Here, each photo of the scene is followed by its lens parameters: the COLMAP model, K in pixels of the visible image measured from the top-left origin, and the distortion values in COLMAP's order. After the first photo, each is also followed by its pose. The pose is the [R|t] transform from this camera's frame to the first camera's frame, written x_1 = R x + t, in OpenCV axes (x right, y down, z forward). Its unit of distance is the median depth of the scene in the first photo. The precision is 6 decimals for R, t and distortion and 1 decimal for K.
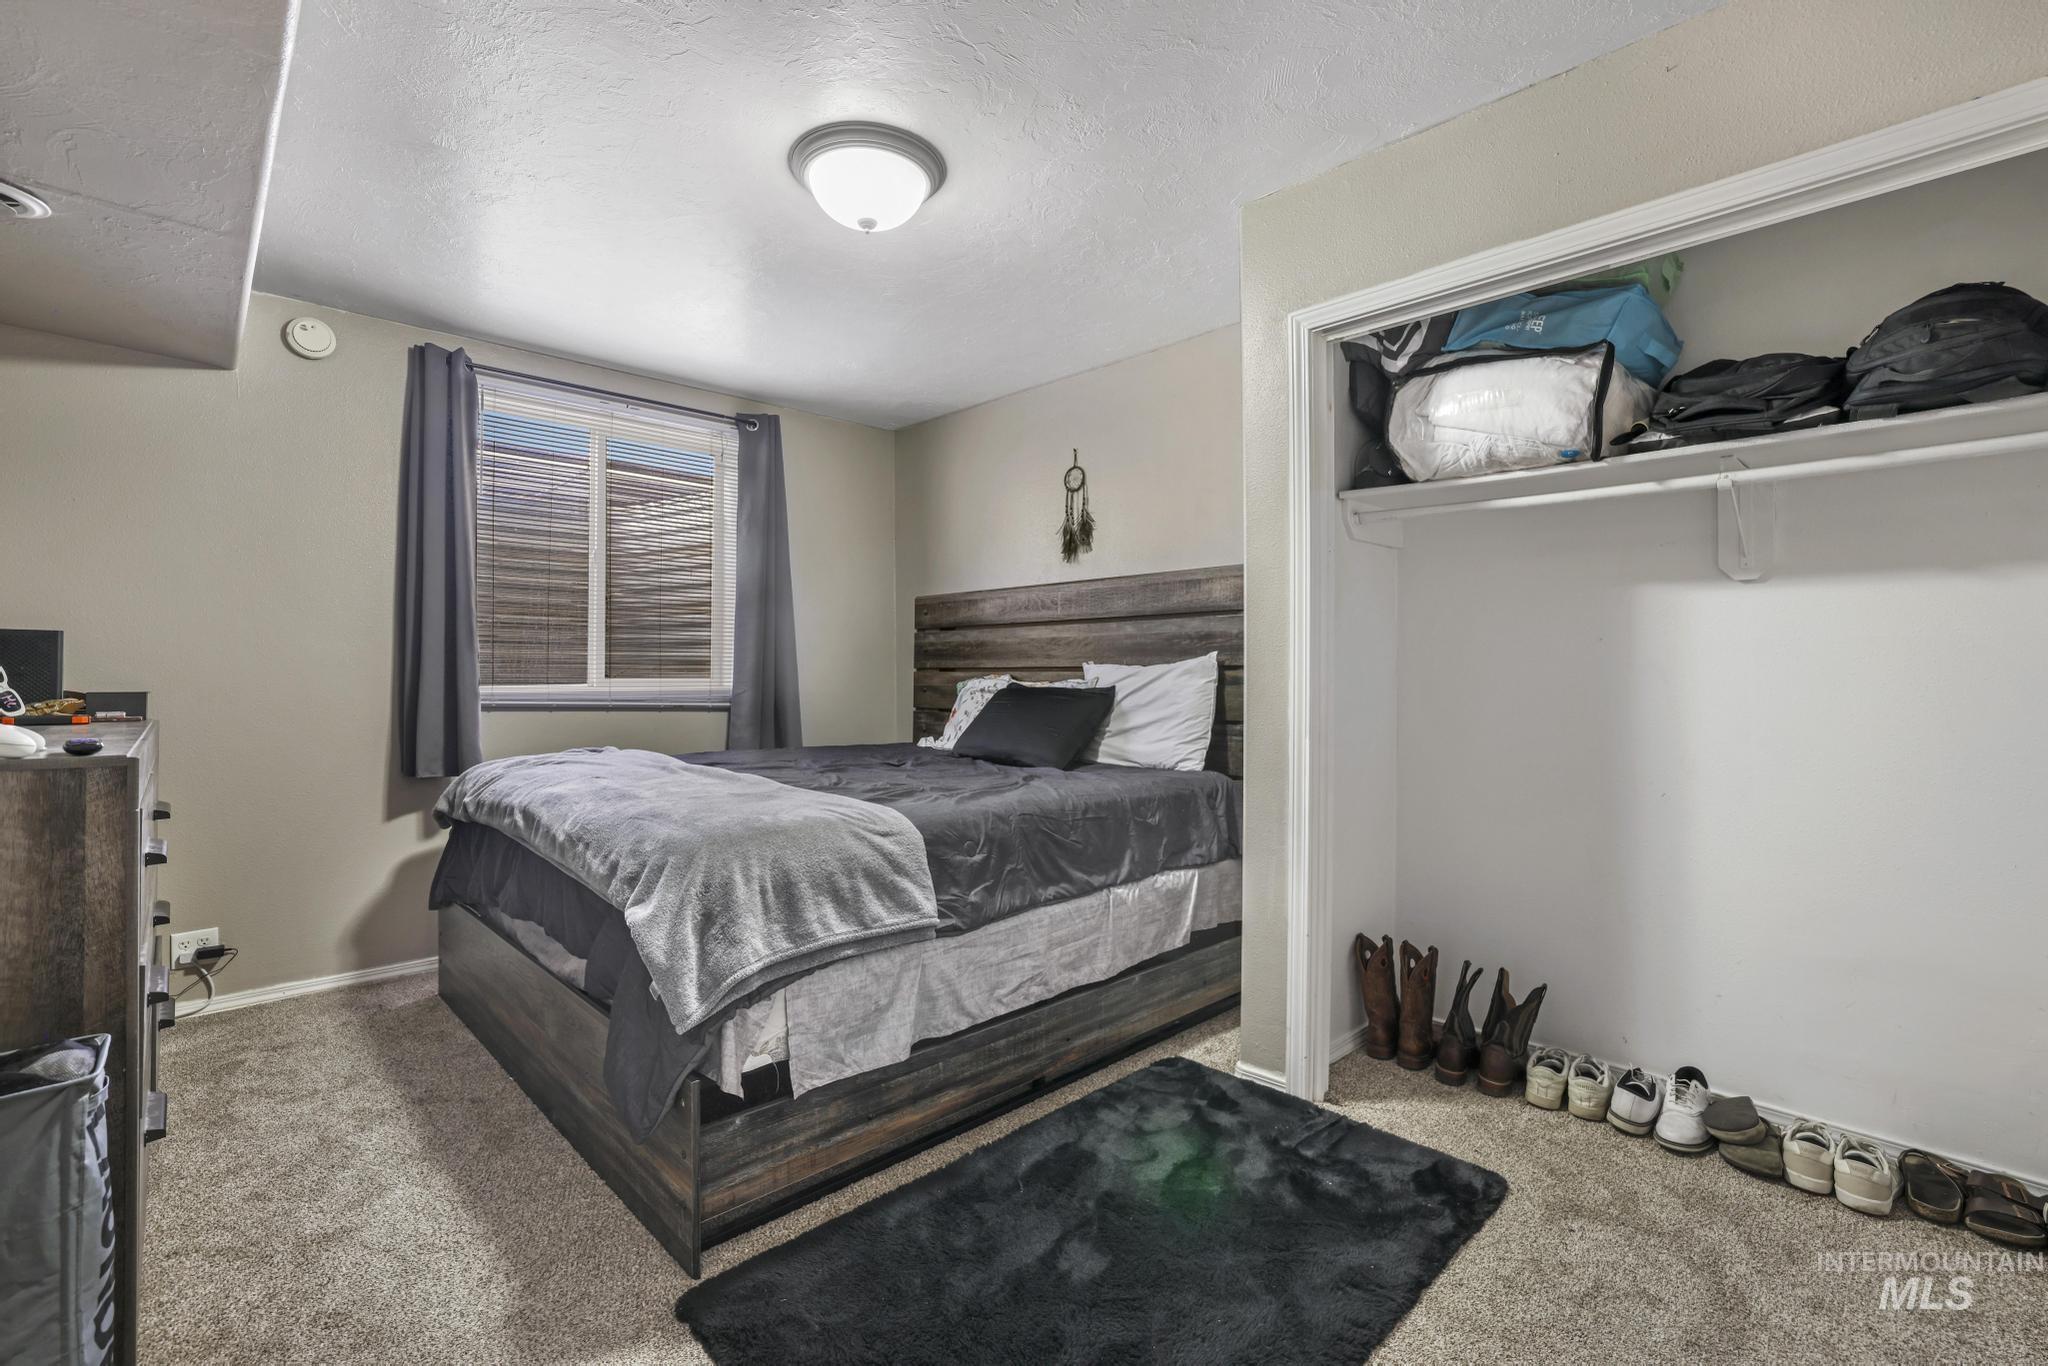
lens RADIAL K [[897.8, 0, 1024.0], [0, 897.8, 683.0], [0, 0, 1]] dist [-0.050773, 0.019559]
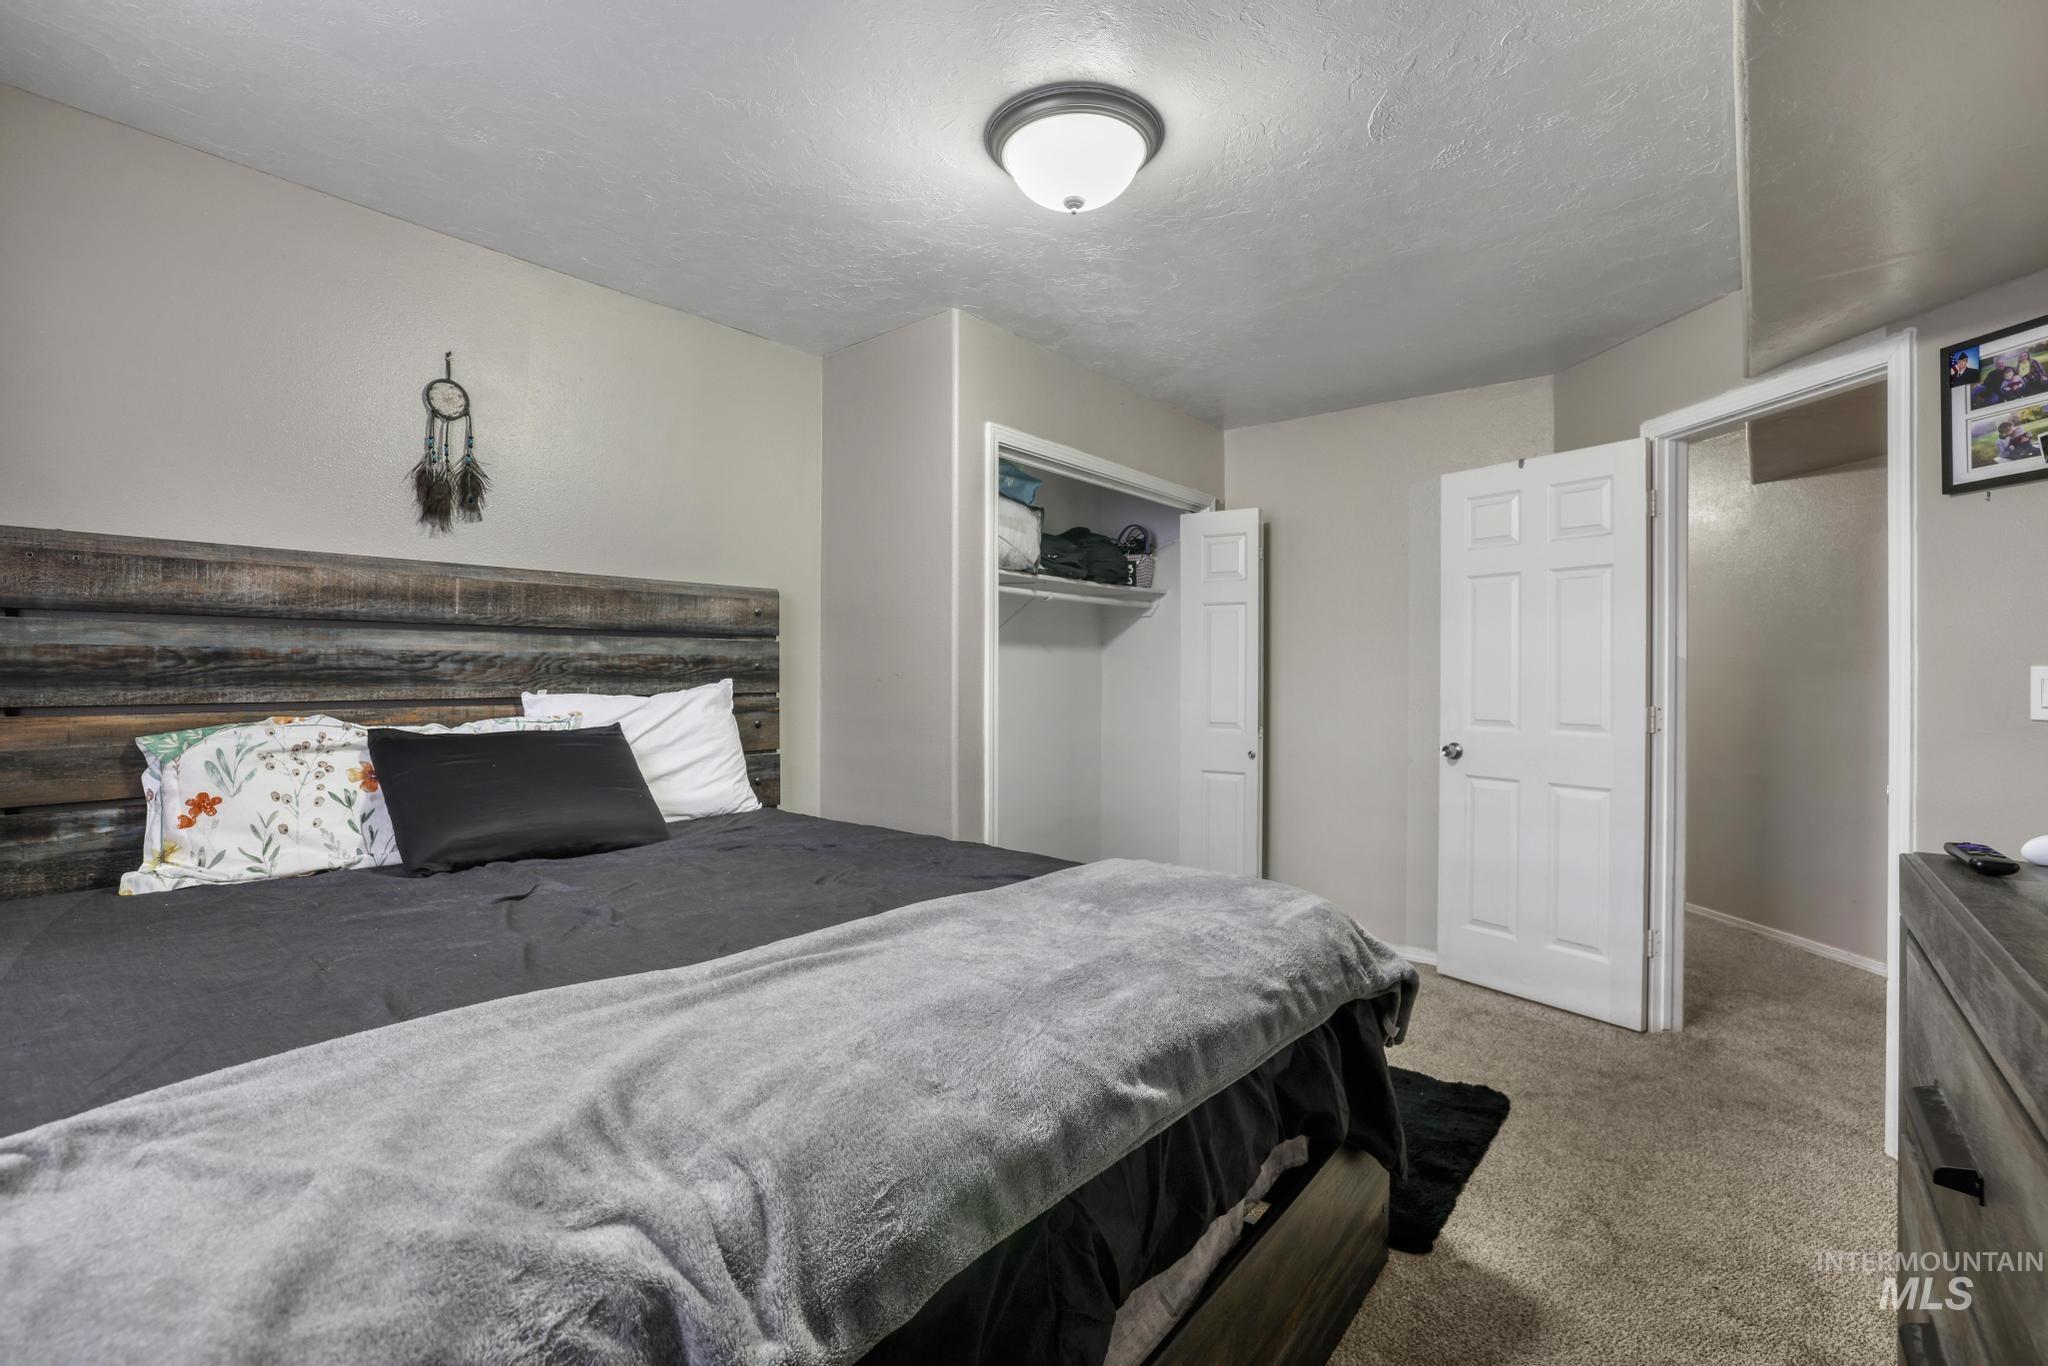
lens RADIAL K [[897.8, 0, 1024.0], [0, 897.8, 683.0], [0, 0, 1]] dist [-0.050773, 0.019559]
pose [[-0.114761, -0.013951, 0.993295, -0.634232], [0.005532, 0.999877, 0.014683, -0.036923], [-0.993378, 0.007180, -0.114670, 0.701626]]
